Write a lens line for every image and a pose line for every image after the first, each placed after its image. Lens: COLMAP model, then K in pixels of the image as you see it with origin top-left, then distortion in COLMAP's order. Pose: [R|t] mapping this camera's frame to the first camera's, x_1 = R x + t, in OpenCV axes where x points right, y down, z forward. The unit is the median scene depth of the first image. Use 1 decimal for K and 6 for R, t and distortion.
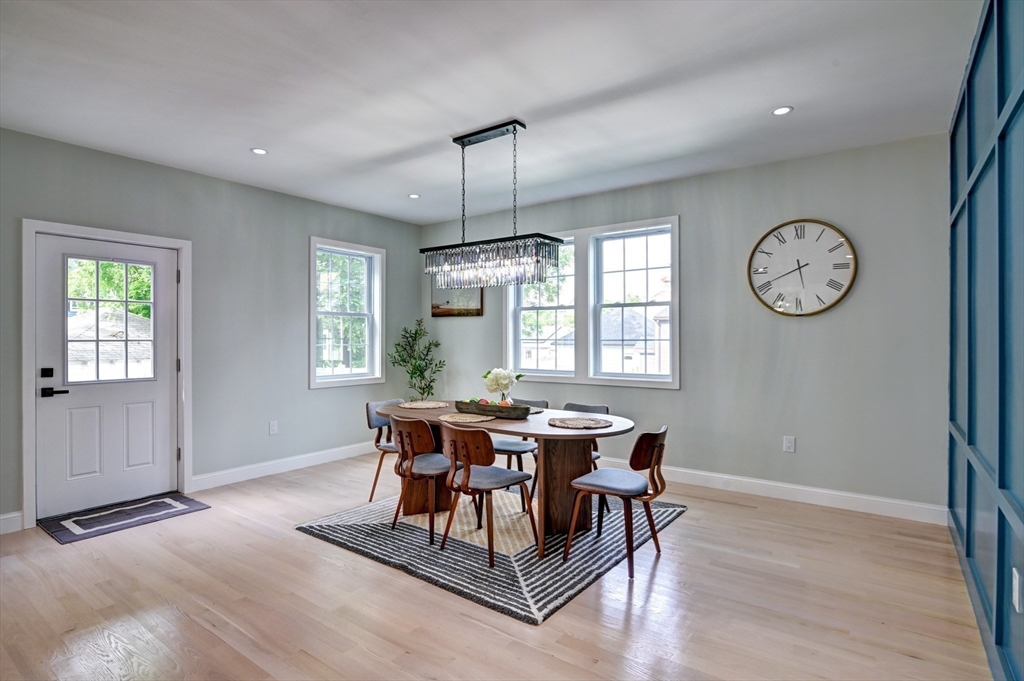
lens RADIAL K [[522.1, 0, 514.9], [0, 522.1, 337.7], [0, 0, 1]] dist [-0.004869, -0.000651]
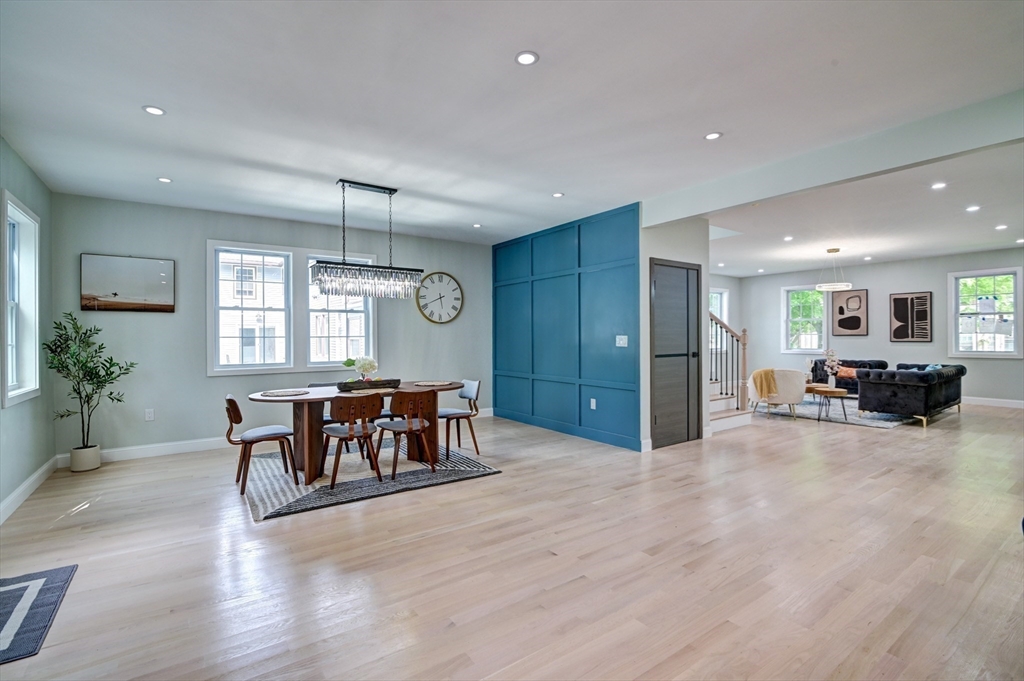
lens RADIAL K [[467.3, 0, 509.0], [0, 467.3, 337.7], [0, 0, 1]] dist [-0.017126, -0.000405]
pose [[0.326775, -0.005091, 0.945089, -1.000695], [0.005253, 0.999980, 0.003570, 0.006528], [-0.945088, 0.003798, 0.326795, 0.217291]]
